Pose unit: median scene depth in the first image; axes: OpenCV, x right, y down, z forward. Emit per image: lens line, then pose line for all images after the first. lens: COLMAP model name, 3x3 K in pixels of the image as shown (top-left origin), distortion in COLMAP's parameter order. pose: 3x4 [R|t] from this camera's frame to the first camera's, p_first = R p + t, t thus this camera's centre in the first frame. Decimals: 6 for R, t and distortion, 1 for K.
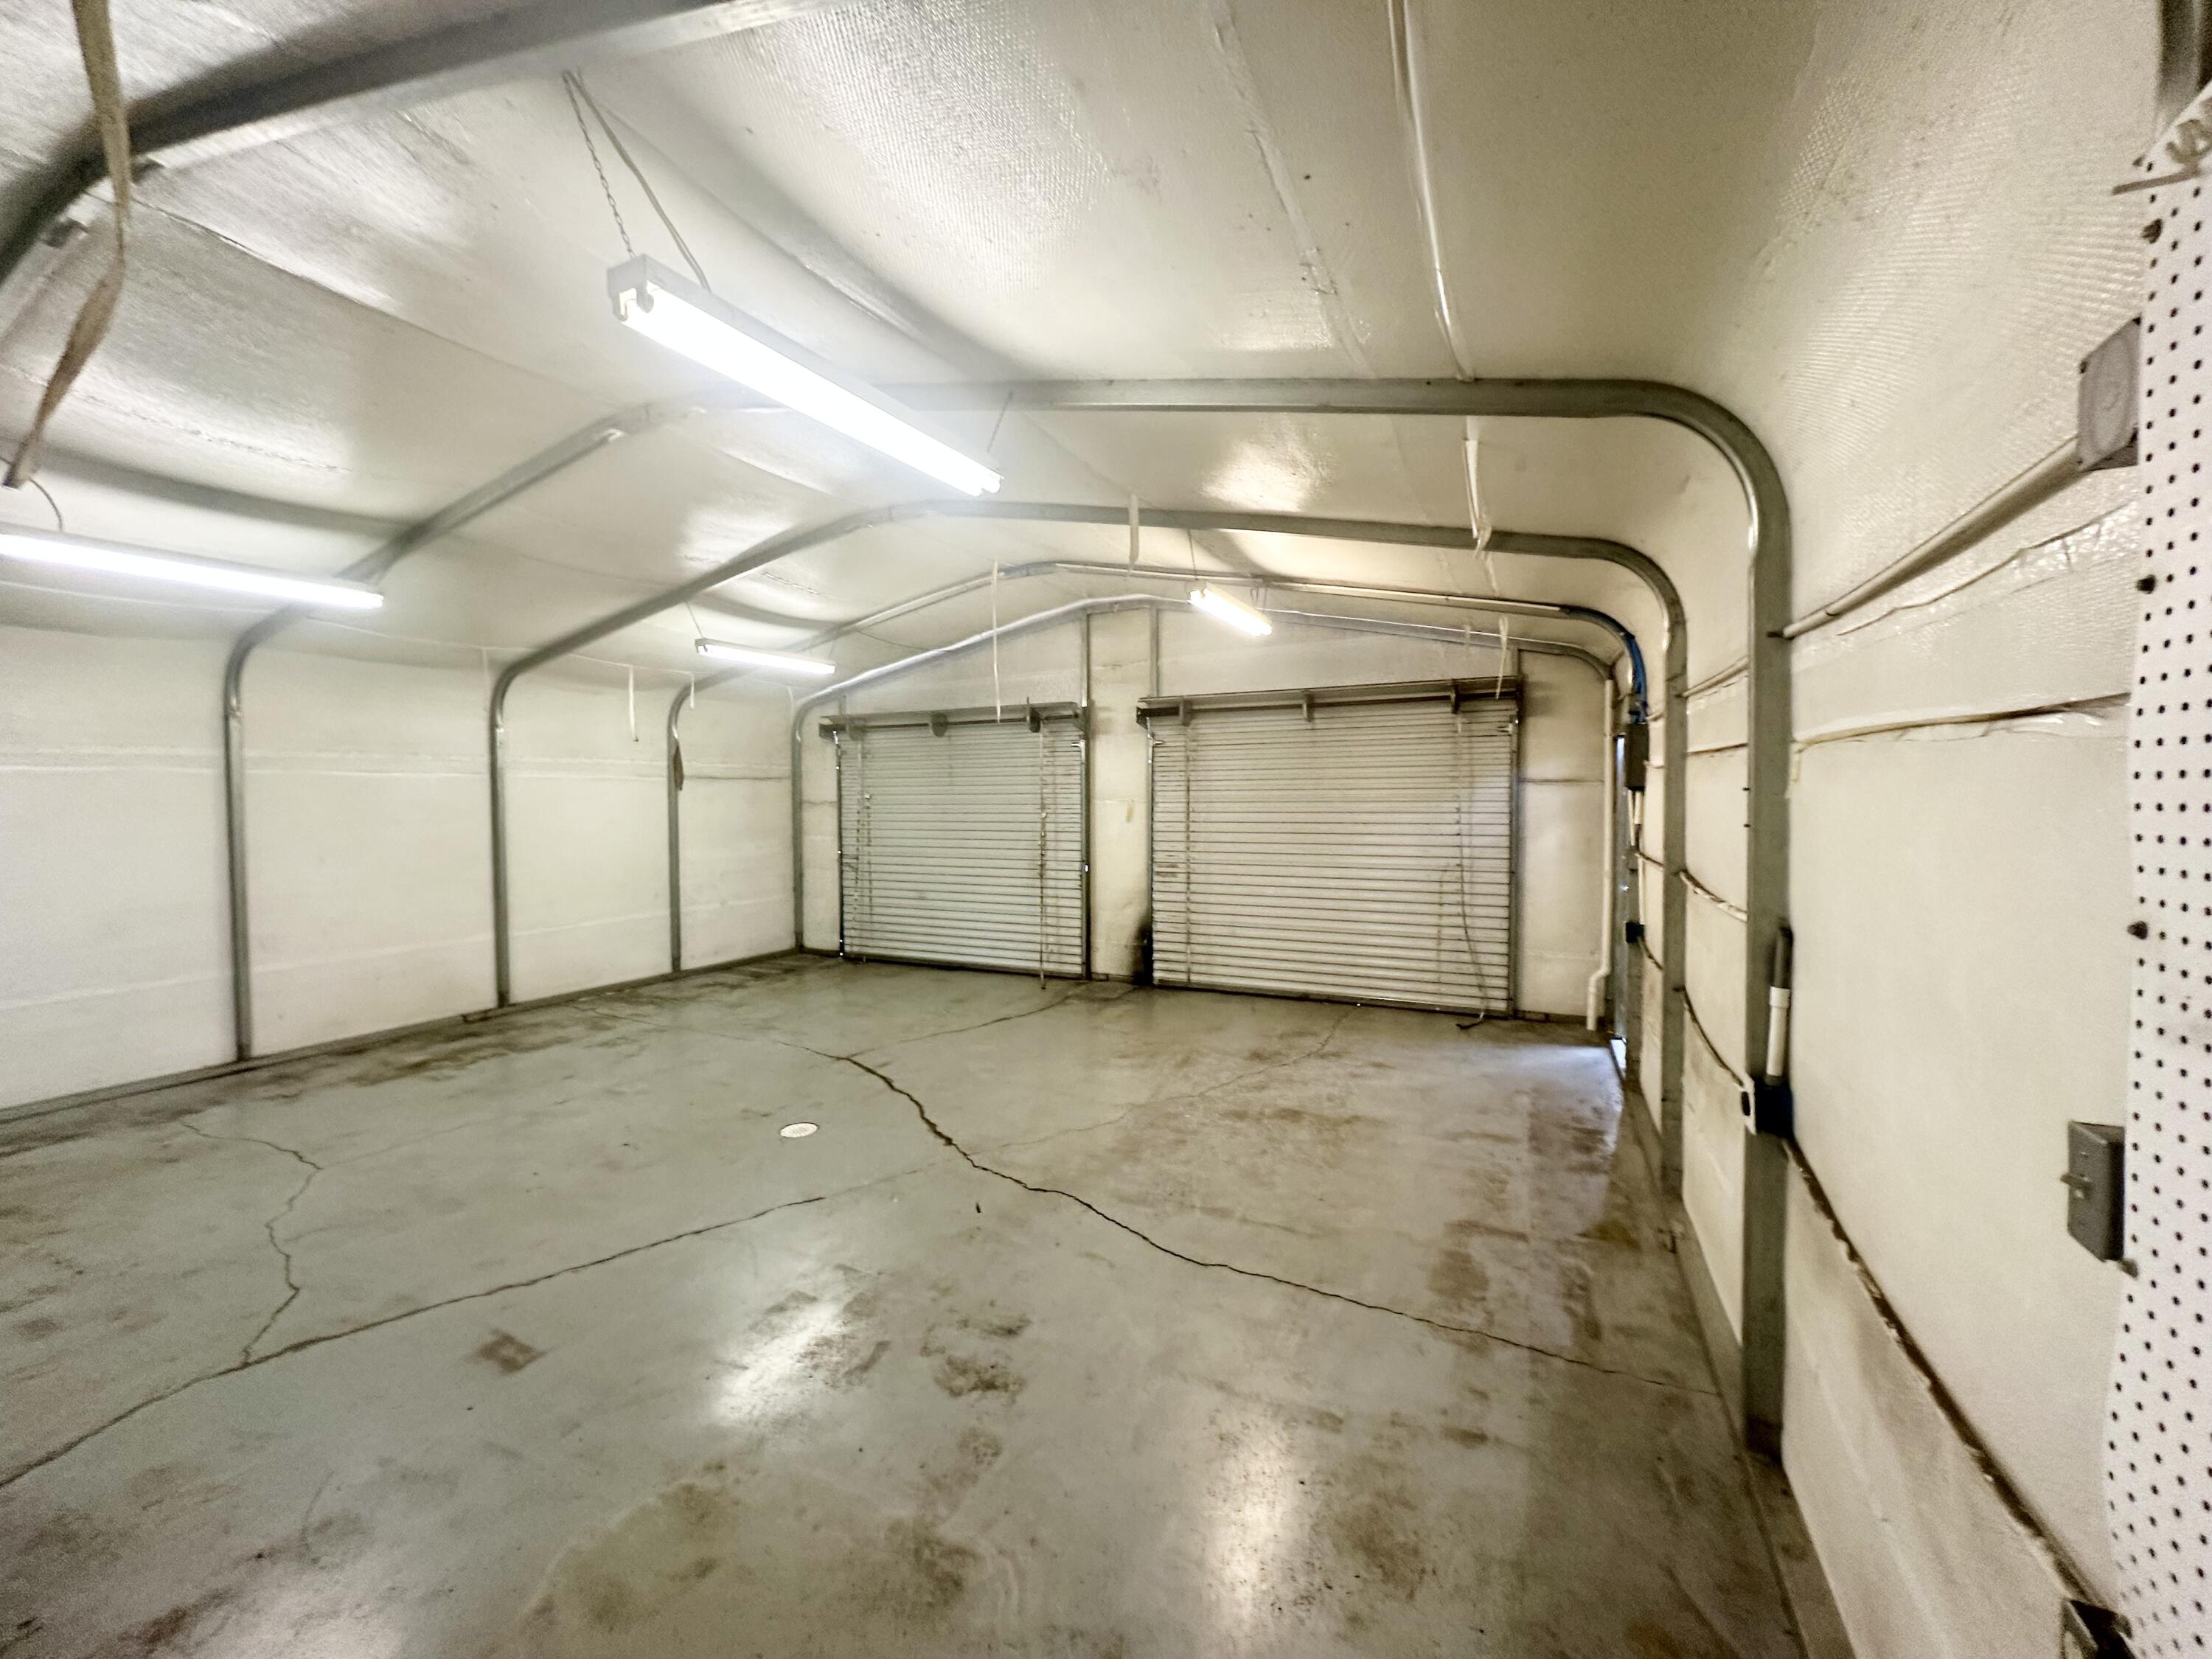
lens RADIAL K [[881.3, 0, 1099.0], [0, 881.3, 831.9], [0, 0, 1]] dist [-0.003038, -0.000527]
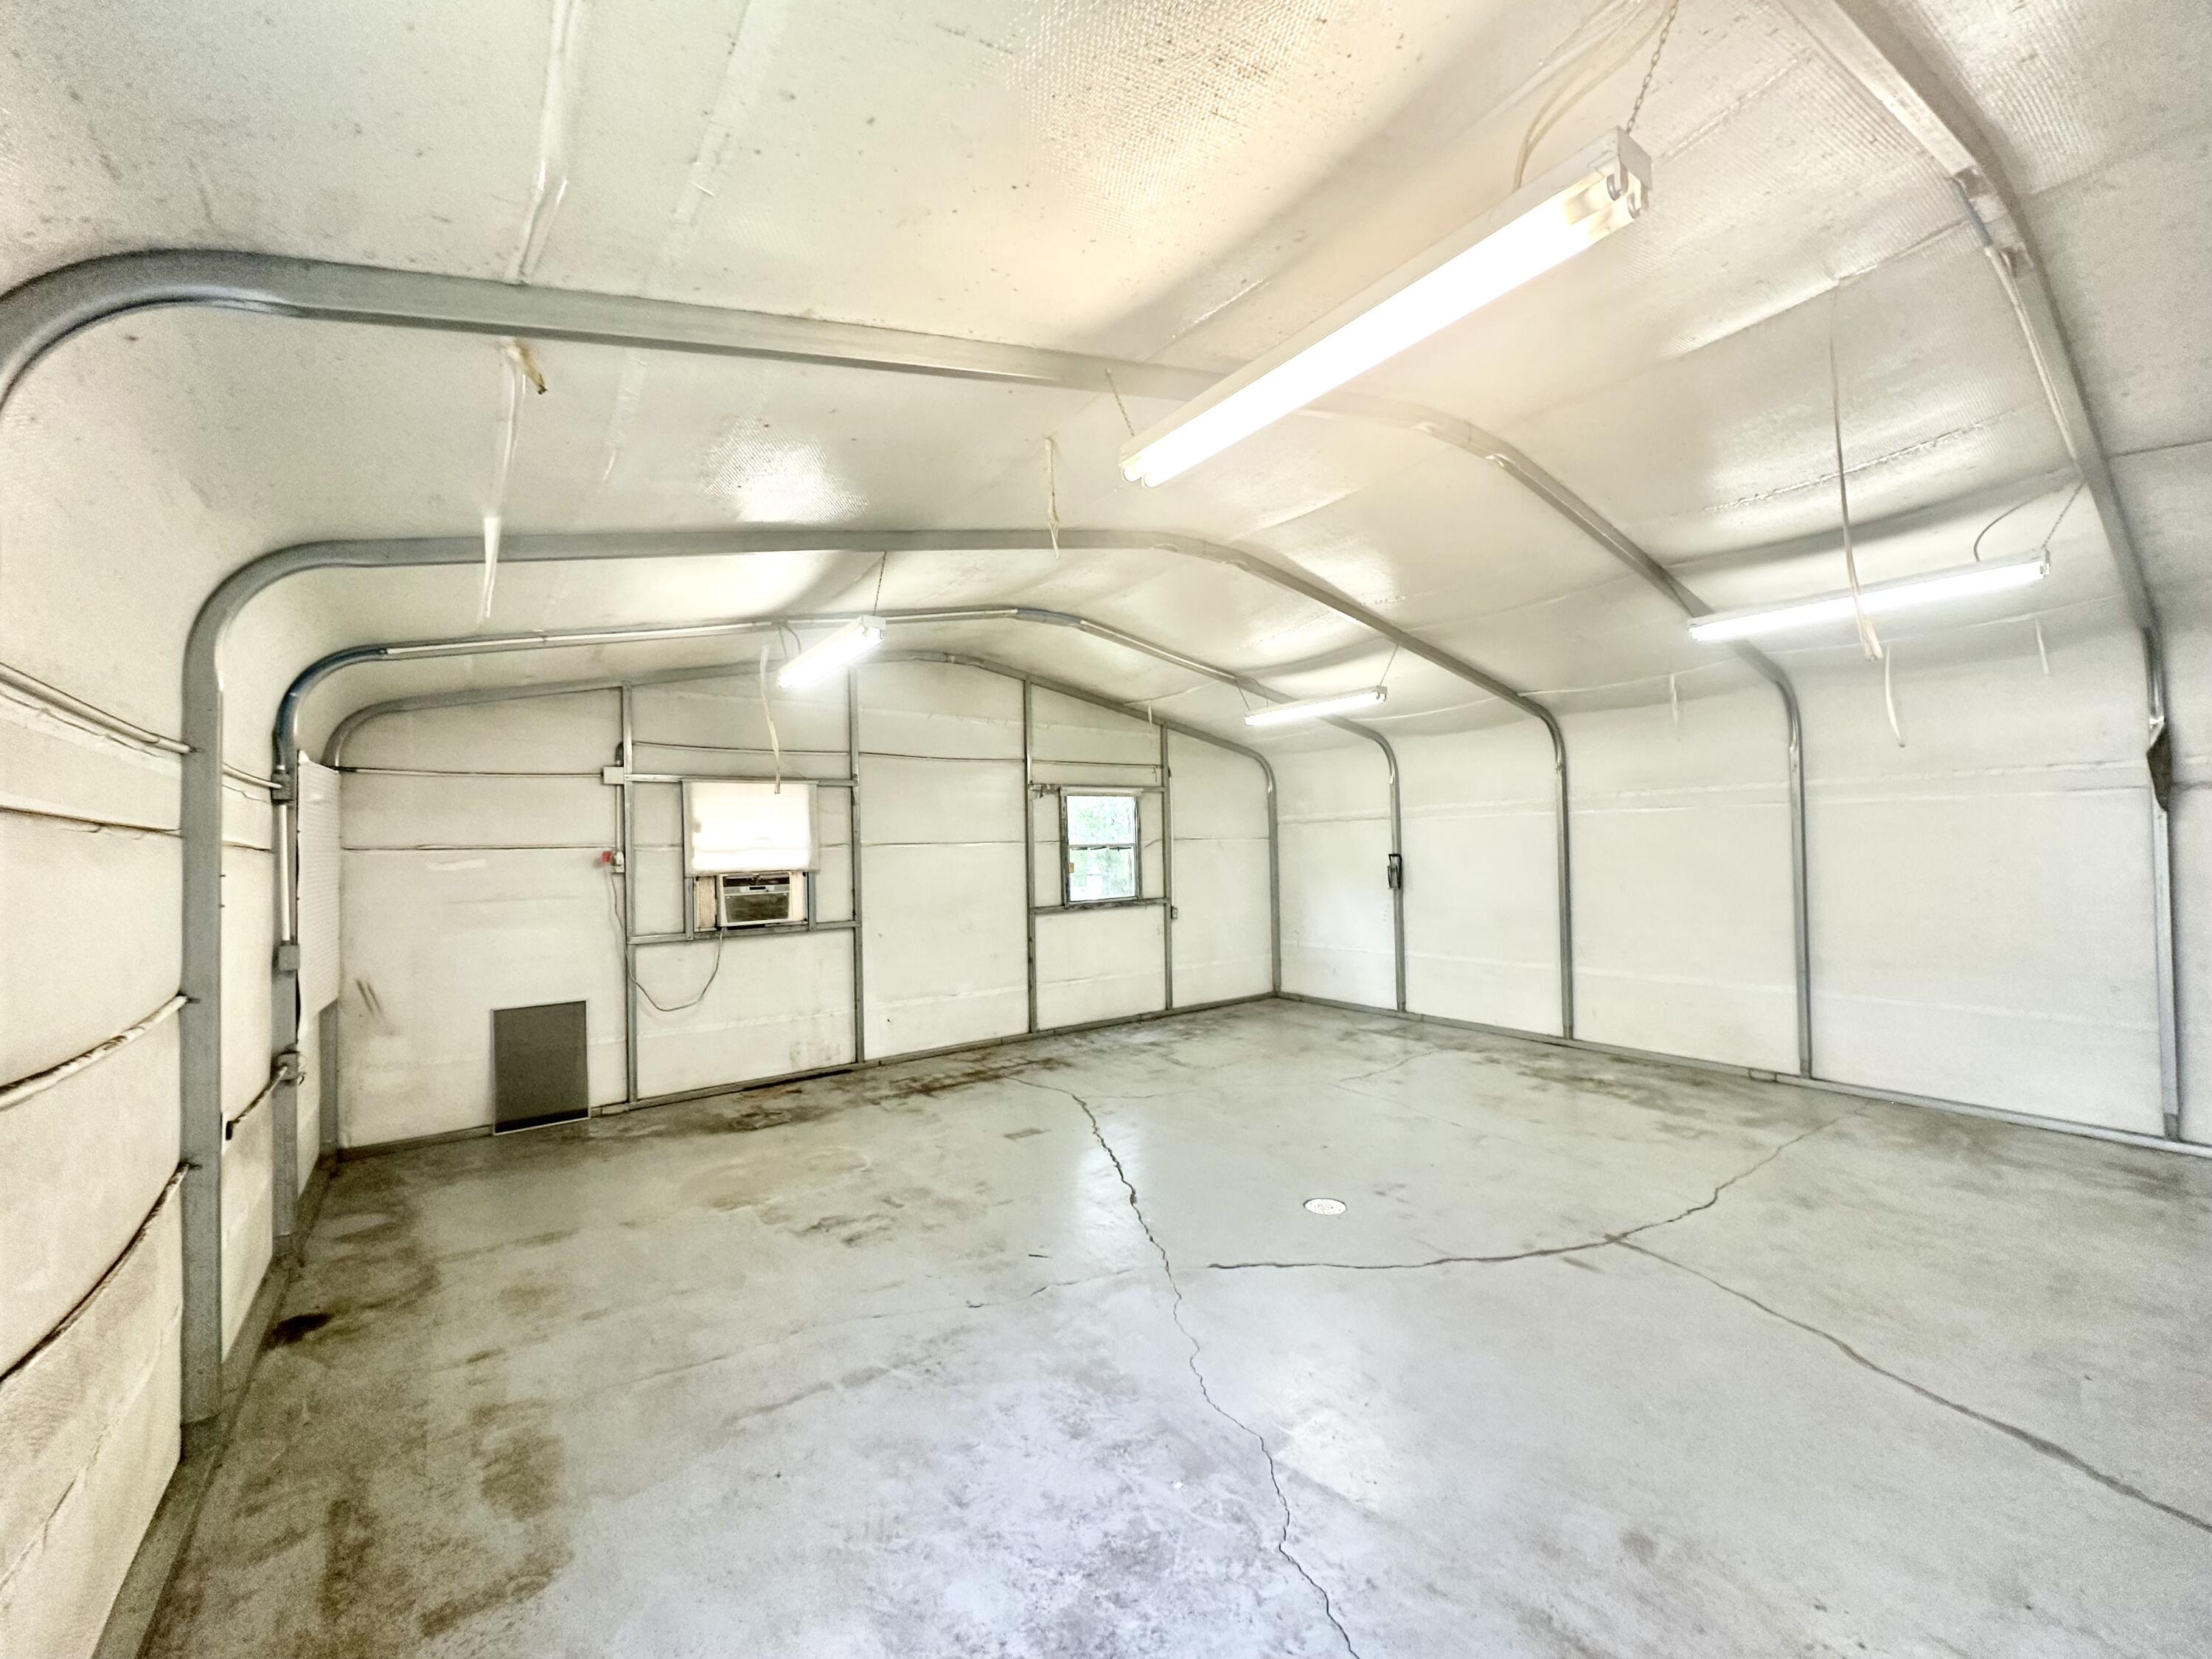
lens RADIAL K [[881.3, 0, 1098.1], [0, 881.3, 818.1], [0, 0, 1]] dist [-0.003038, -0.000527]
pose [[-0.463141, -0.007975, -0.886249, 0.782629], [-0.010431, 0.999939, -0.003546, -0.079466], [0.886223, 0.007602, -0.463196, 1.627083]]
